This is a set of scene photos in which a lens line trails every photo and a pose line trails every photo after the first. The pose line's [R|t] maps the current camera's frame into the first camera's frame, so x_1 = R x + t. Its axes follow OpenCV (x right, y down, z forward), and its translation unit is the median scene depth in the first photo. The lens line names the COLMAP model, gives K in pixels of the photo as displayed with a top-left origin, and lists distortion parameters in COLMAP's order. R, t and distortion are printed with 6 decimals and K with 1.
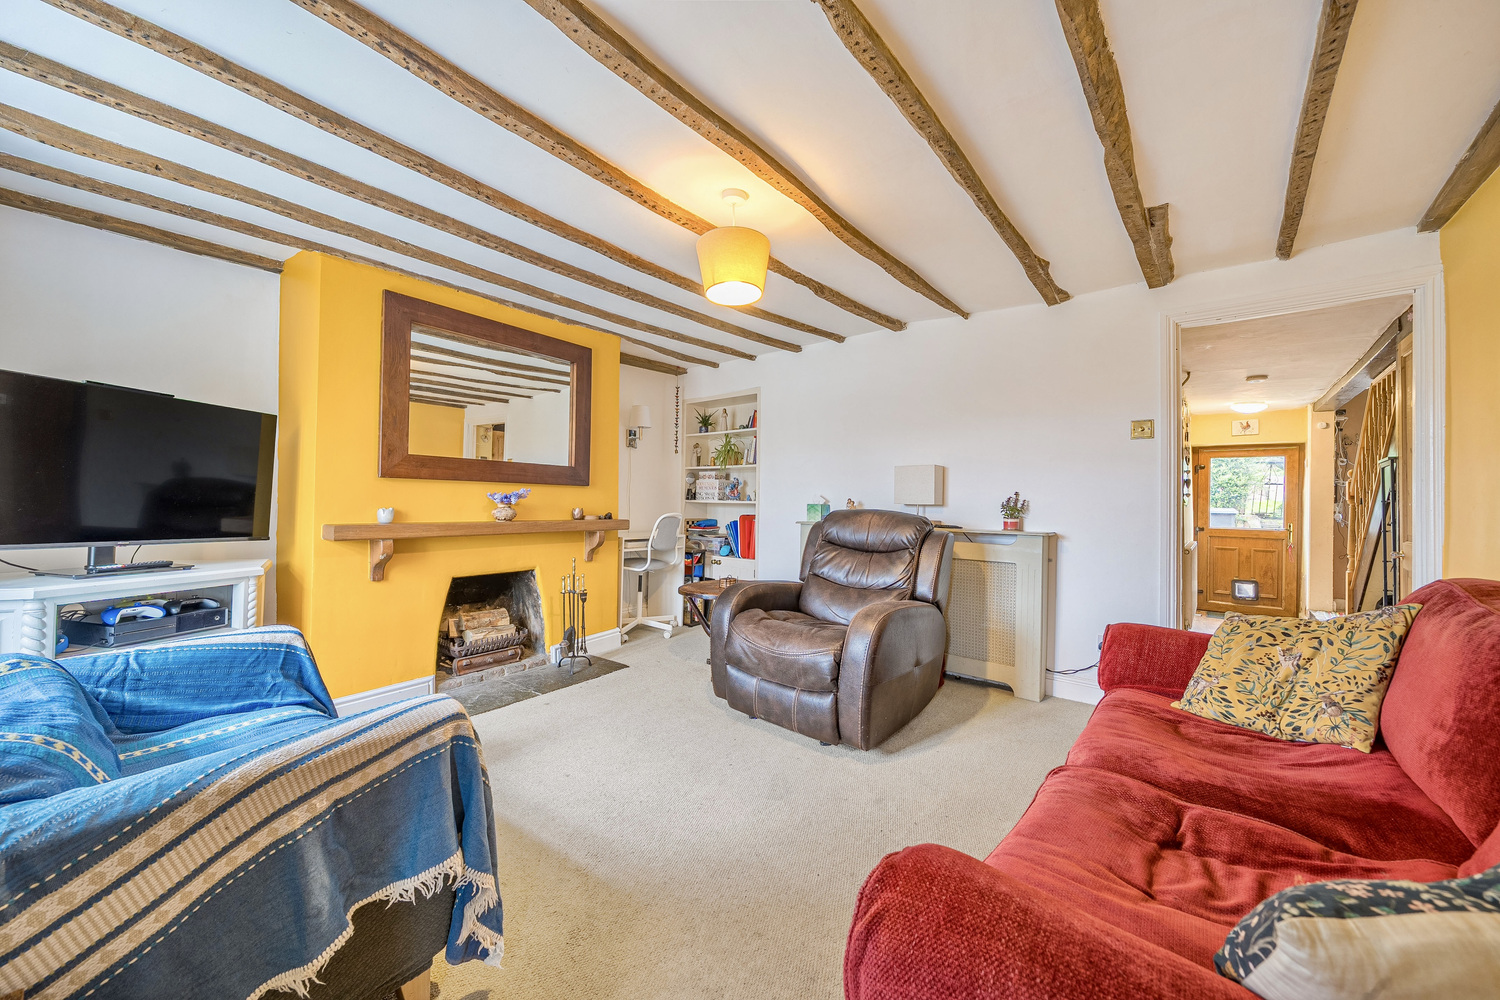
lens RADIAL K [[569.4, 0, 750.0], [0, 569.4, 500.0], [0, 0, 1]] dist [-0.000469, -0.000032]
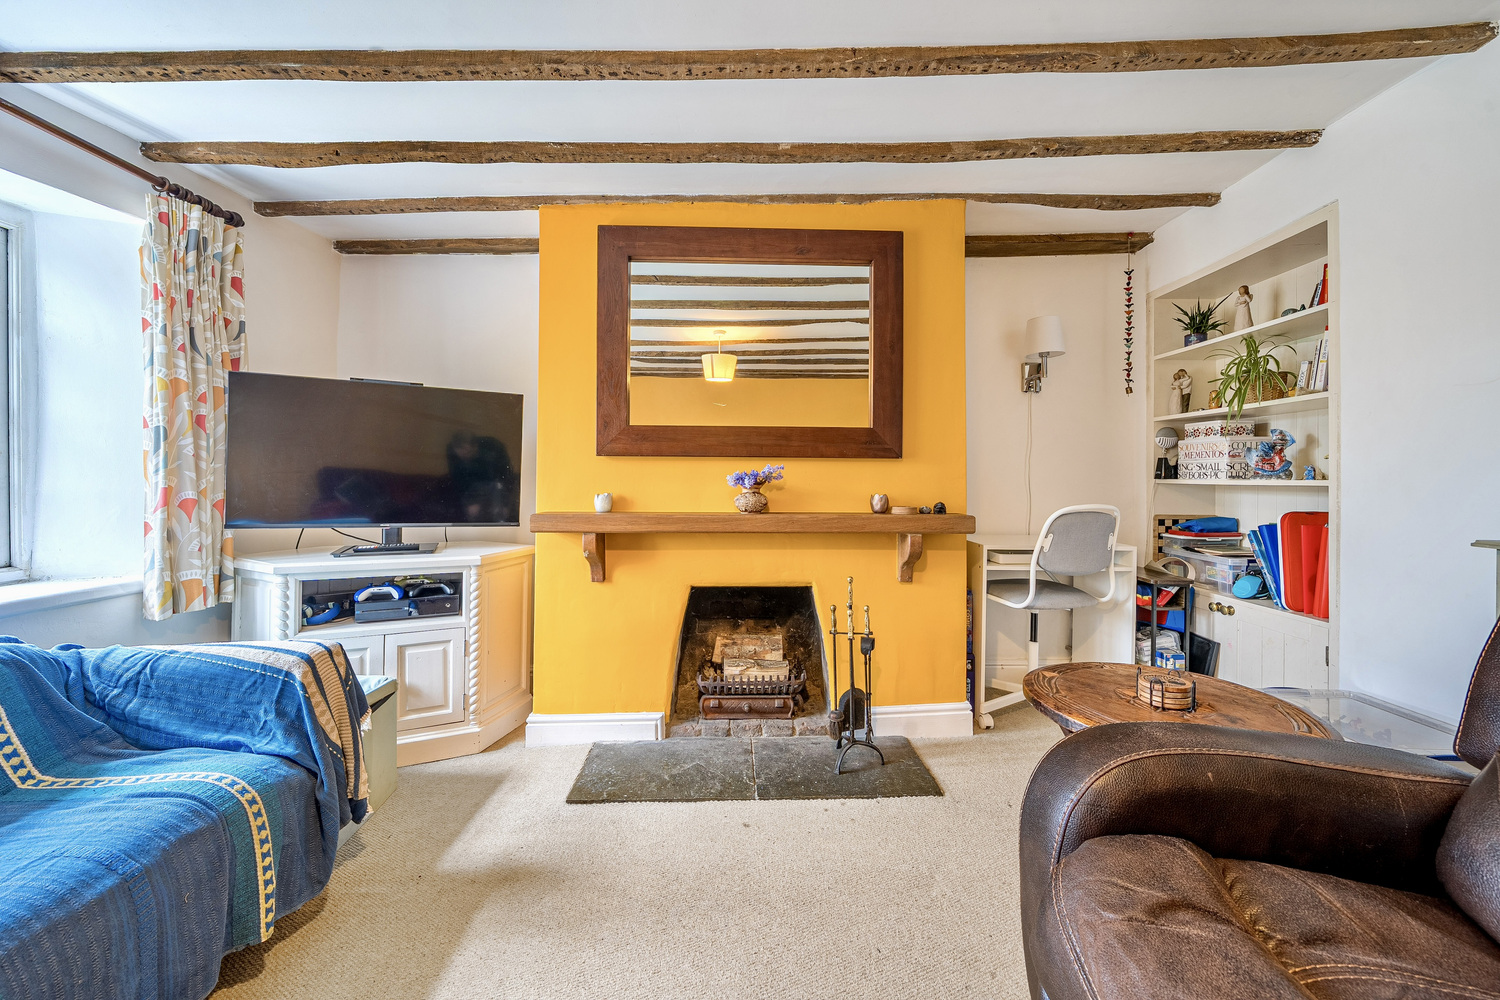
lens RADIAL K [[553.1, 0, 746.3], [0, 553.1, 477.6], [0, 0, 1]] dist [-0.001413, -0.000152]
pose [[0.612069, -0.014652, -0.790669, 0.084141], [0.007883, 0.999892, -0.012426, 0.002409], [0.790765, 0.001373, 0.612118, 0.523081]]
